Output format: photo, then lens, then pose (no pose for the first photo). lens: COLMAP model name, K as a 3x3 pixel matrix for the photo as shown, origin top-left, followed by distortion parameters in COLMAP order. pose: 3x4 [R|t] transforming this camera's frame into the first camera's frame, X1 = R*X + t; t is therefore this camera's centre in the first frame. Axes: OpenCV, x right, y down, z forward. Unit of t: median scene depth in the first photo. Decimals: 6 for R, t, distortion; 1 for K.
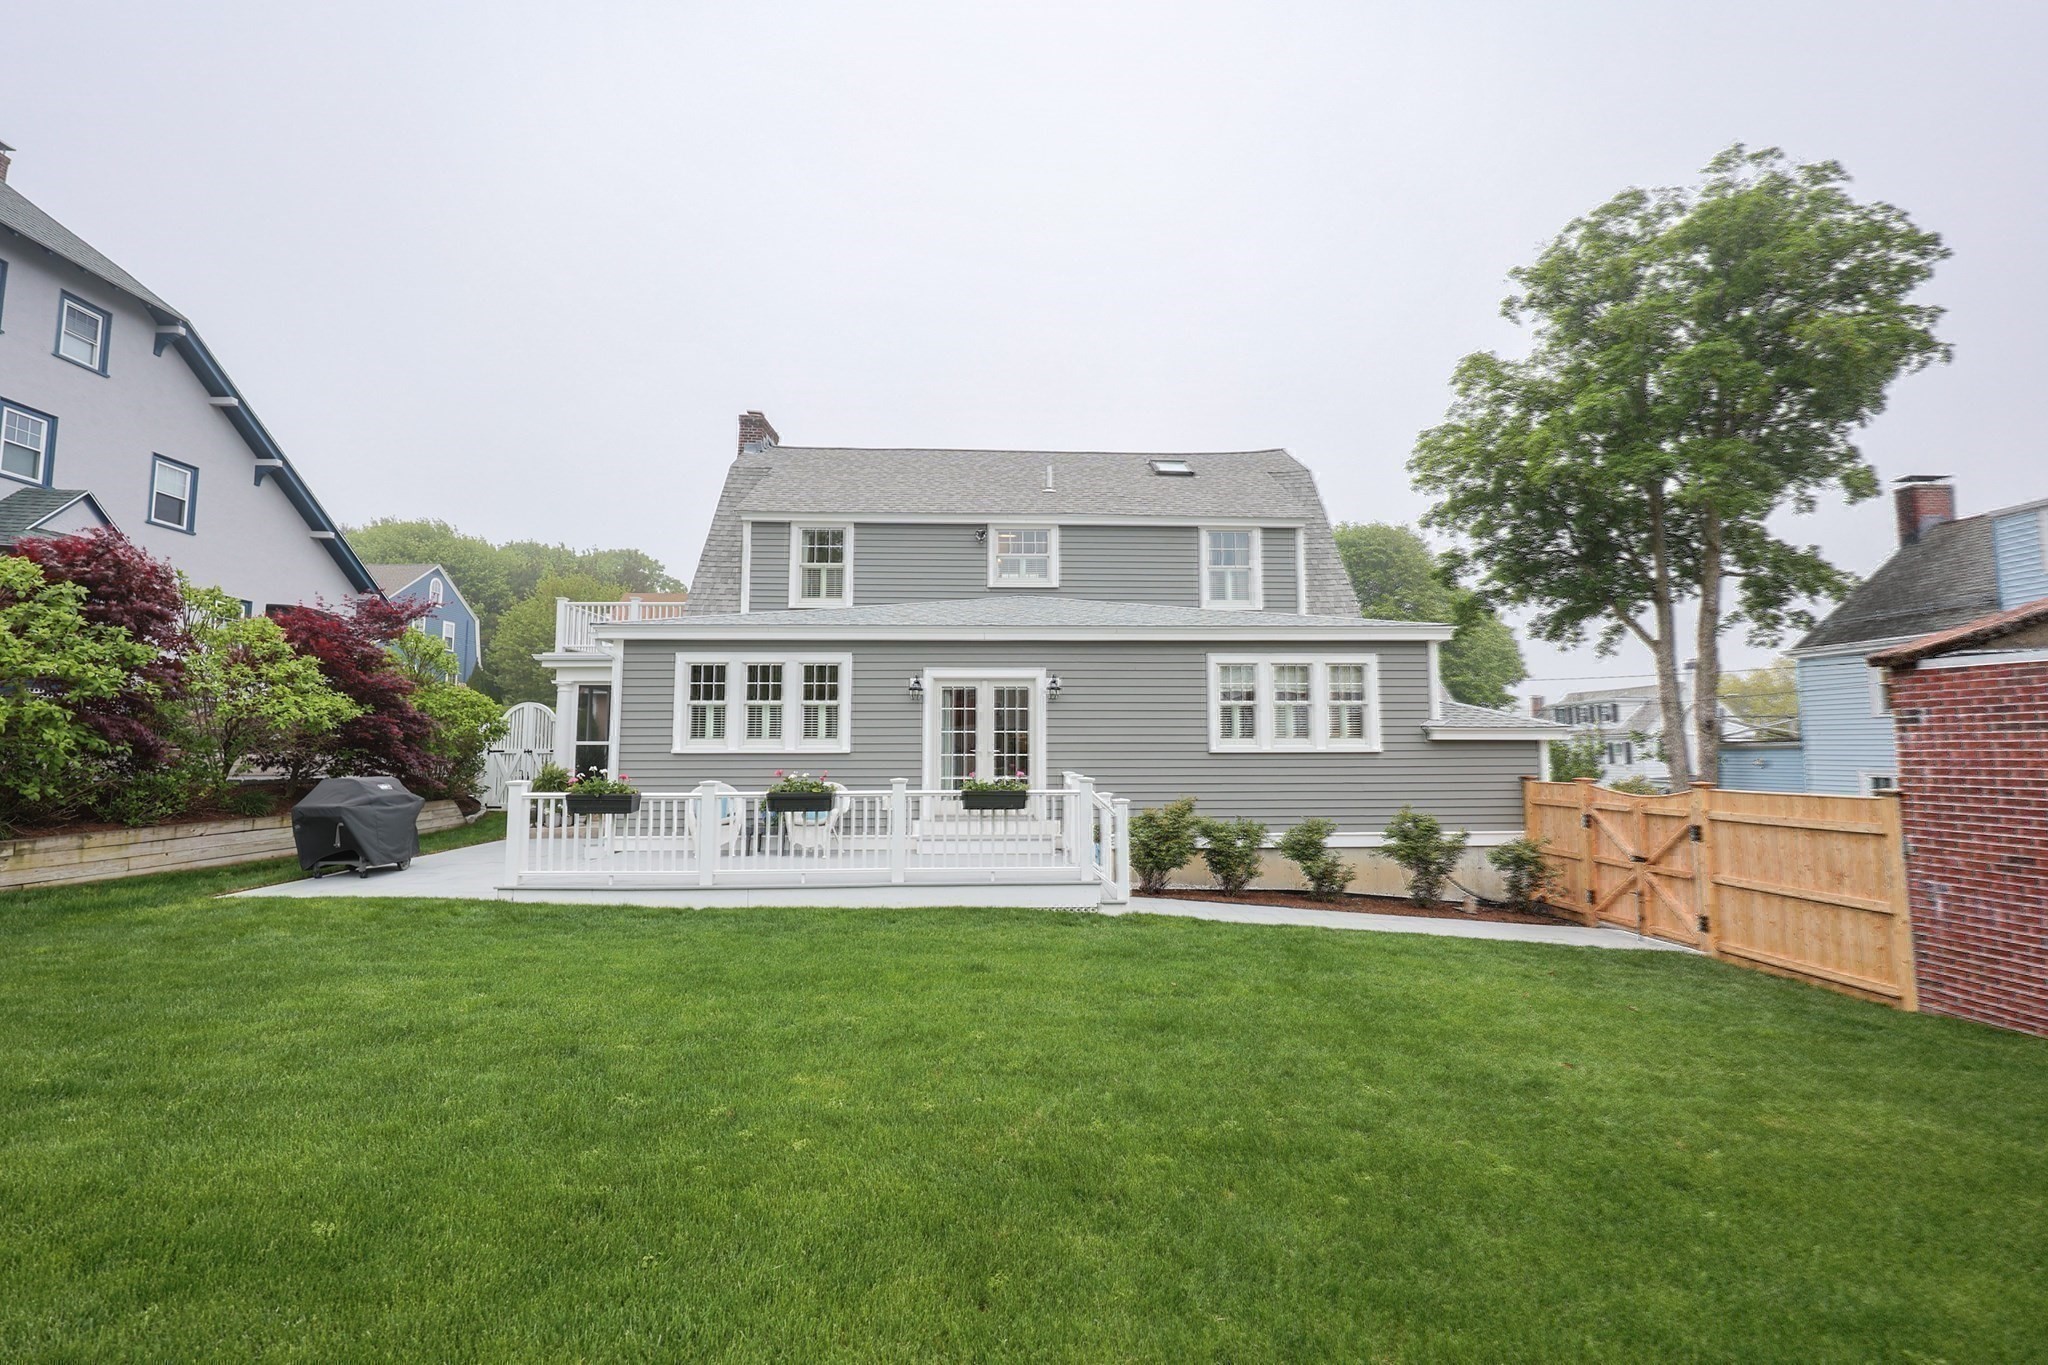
lens RADIAL K [[848.1, 0, 1024.0], [0, 848.1, 682.5], [0, 0, 1]] dist [-0.002148, -0.000073]
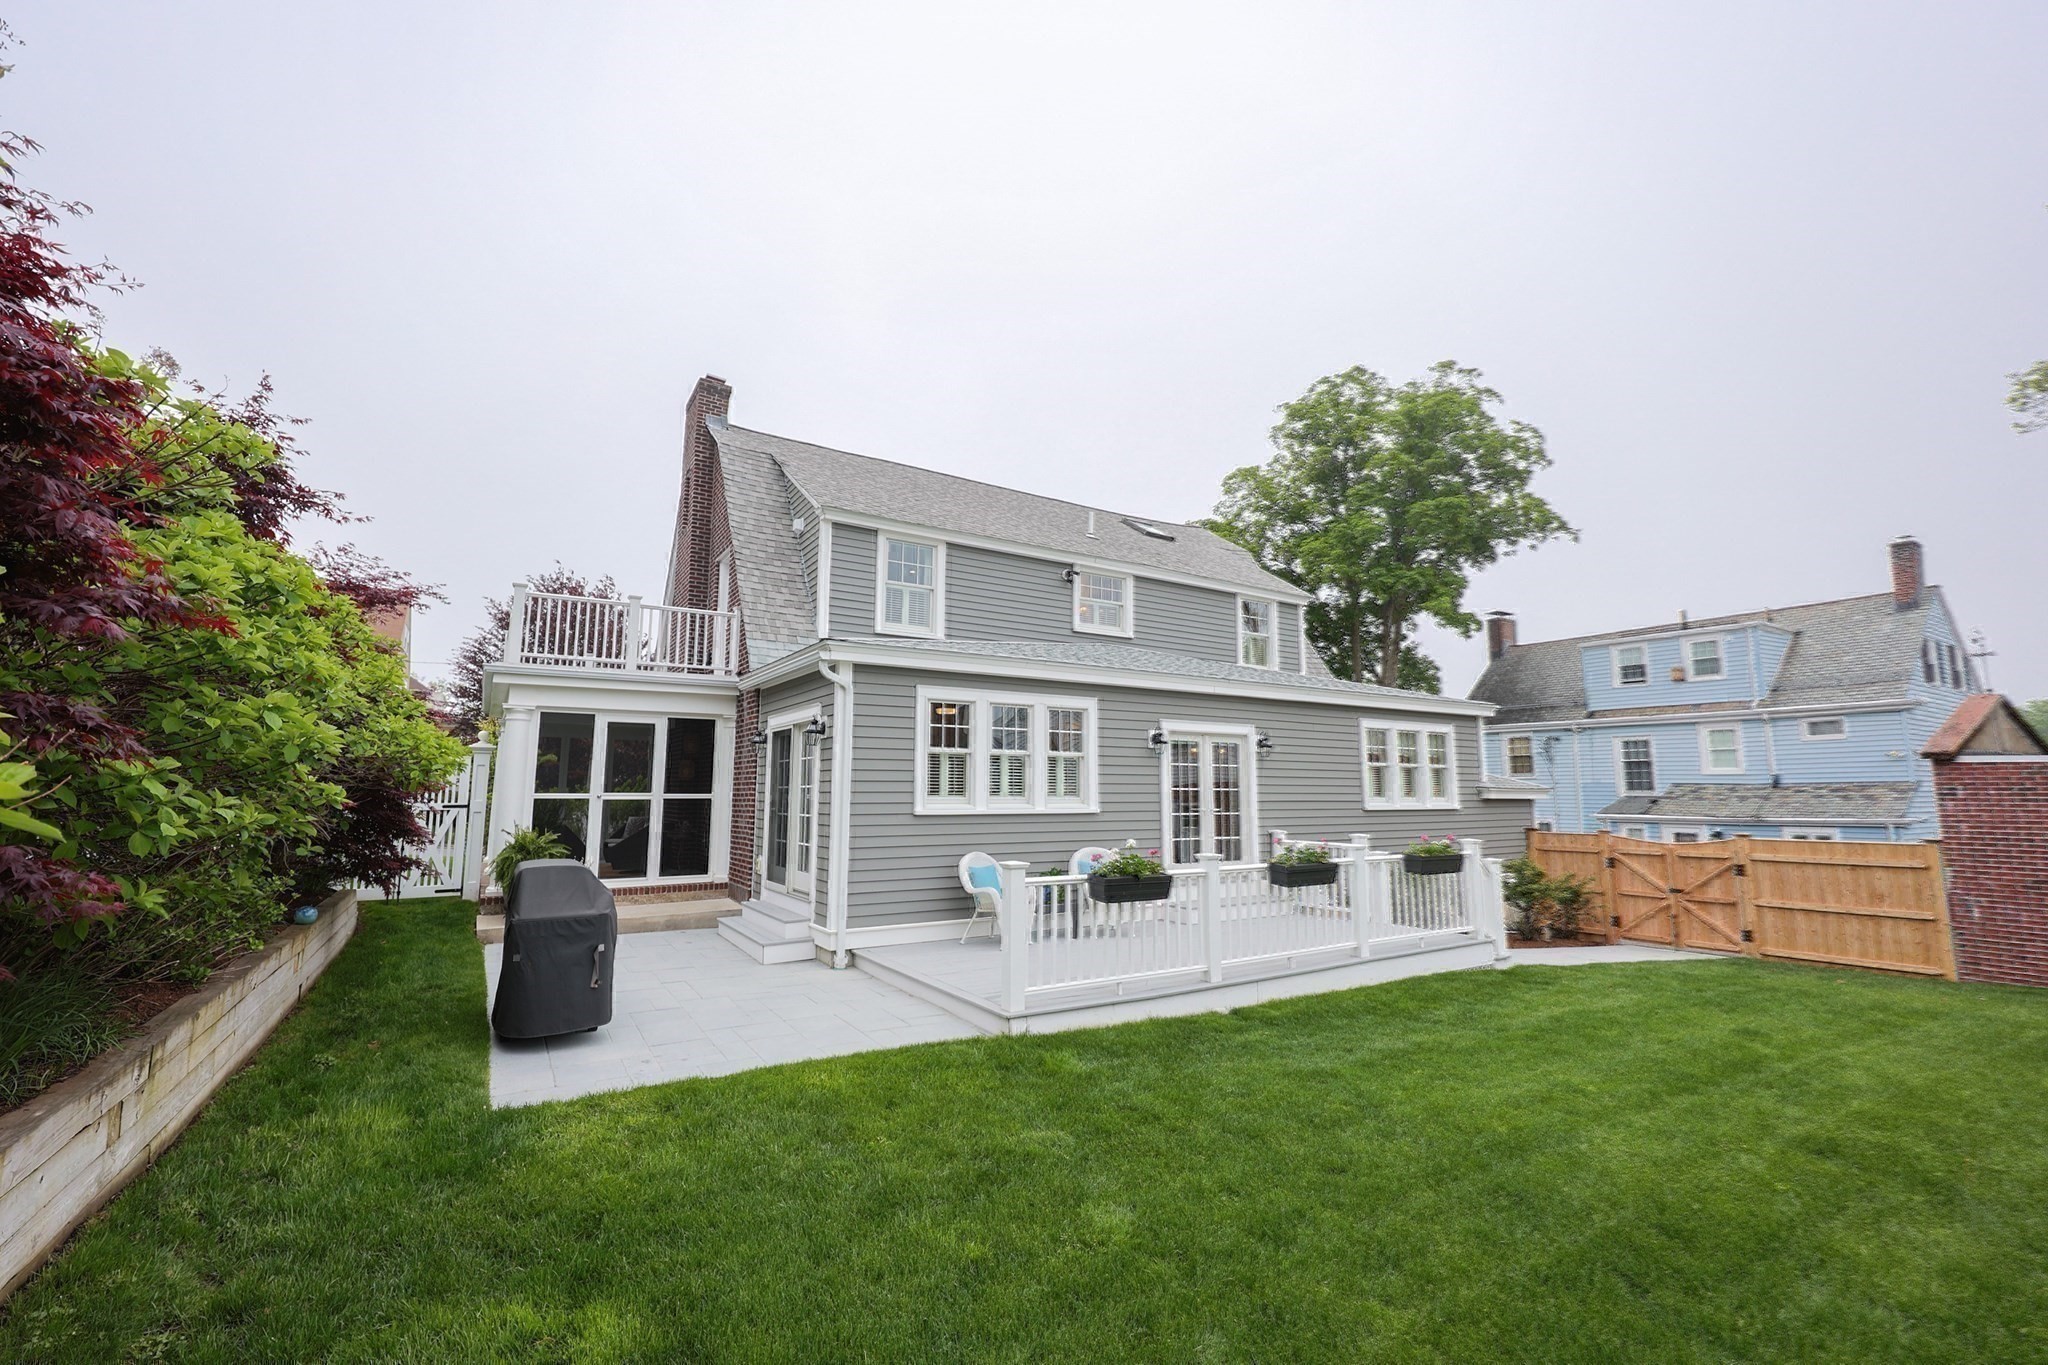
lens RADIAL K [[856.1, 0, 1024.0], [0, 856.1, 682.5], [0, 0, 1]] dist [0.001918, 0.000161]
pose [[0.866194, 0.068511, 0.494990, -0.711289], [-0.044007, 0.997167, -0.061008, 0.005940], [-0.497767, 0.031062, 0.866754, 0.265509]]
